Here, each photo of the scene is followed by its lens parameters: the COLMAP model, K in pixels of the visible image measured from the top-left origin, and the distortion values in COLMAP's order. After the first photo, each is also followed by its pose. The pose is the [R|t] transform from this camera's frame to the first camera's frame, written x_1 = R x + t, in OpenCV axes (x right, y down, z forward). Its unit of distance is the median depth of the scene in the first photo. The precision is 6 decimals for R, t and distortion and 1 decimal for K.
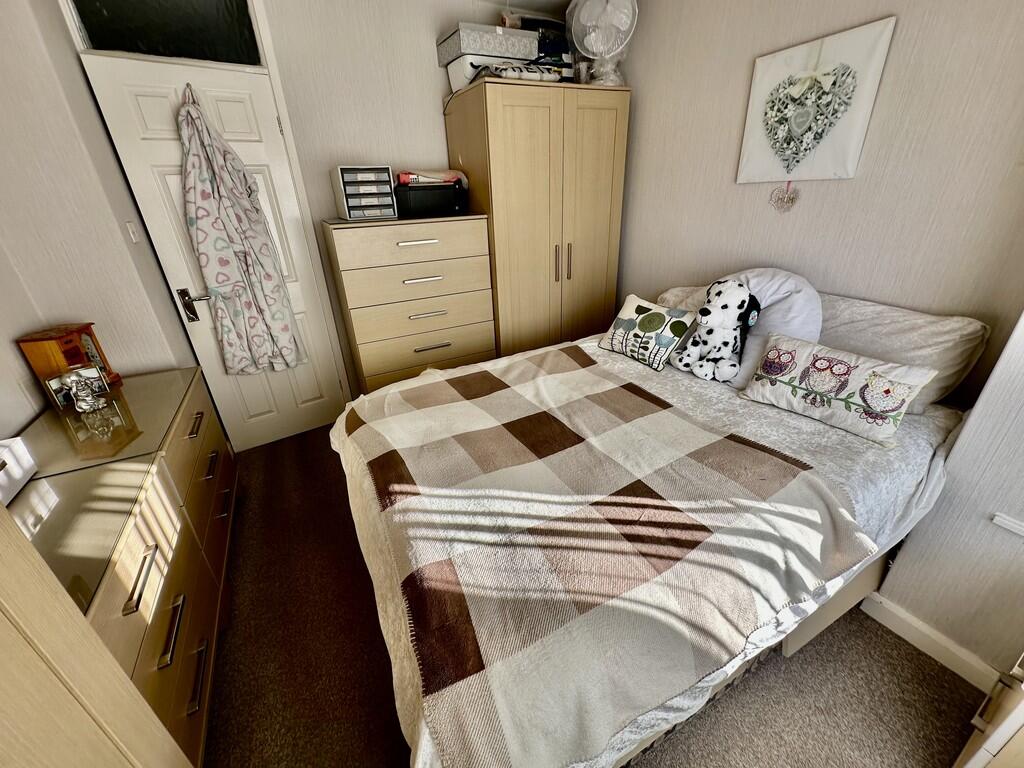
lens RADIAL K [[408.7, 0, 510.6], [0, 408.7, 380.4], [0, 0, 1]] dist [-0.000879, 0.000713]
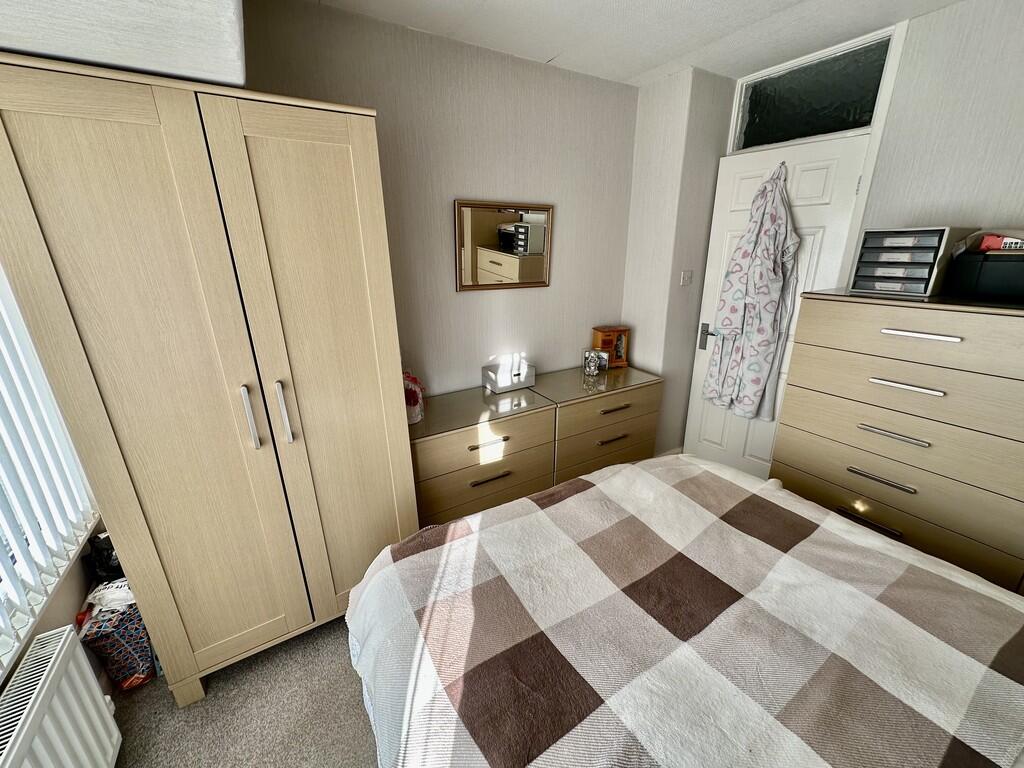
lens RADIAL K [[408.7, 0, 512.4], [0, 408.7, 380.8], [0, 0, 1]] dist [-0.000879, 0.000713]
pose [[0.058441, 0.343062, -0.937493, 0.501270], [-0.411771, 0.863772, 0.290416, -0.236289], [0.909411, 0.369060, 0.191743, 0.345297]]
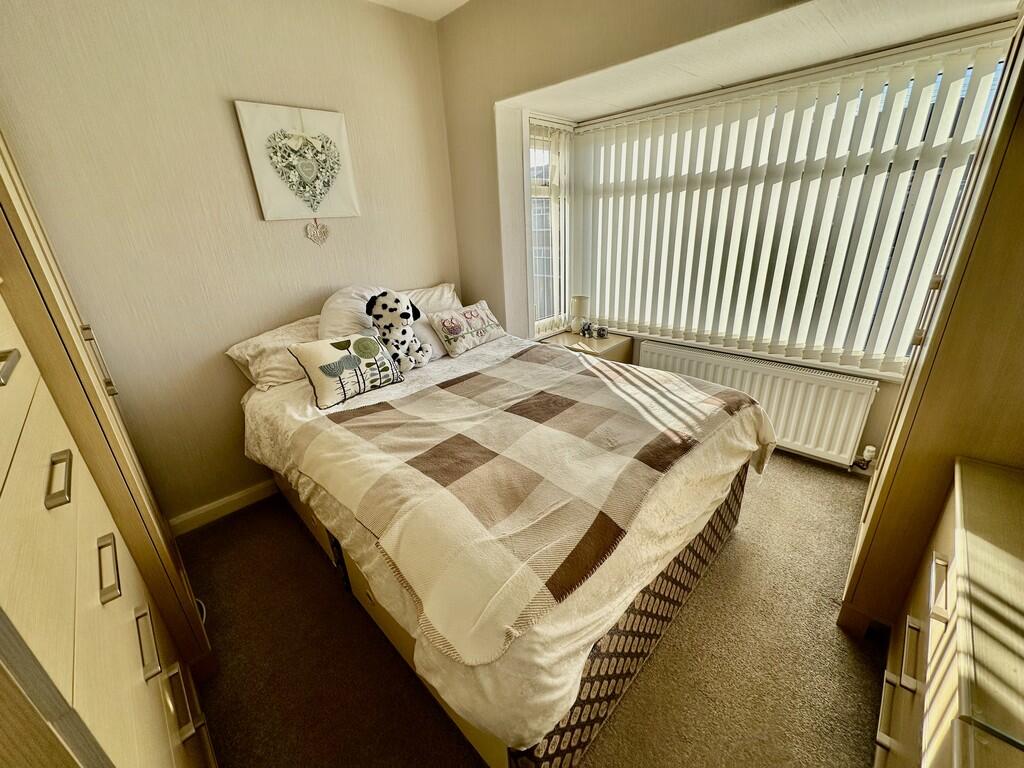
lens RADIAL K [[408.7, 0, 510.7], [0, 408.7, 381.0], [0, 0, 1]] dist [-0.000879, 0.000713]
pose [[-0.292420, -0.300687, 0.907787, -0.732082], [0.460883, 0.787446, 0.409288, -0.349172], [-0.837901, 0.538067, -0.091683, 0.913056]]
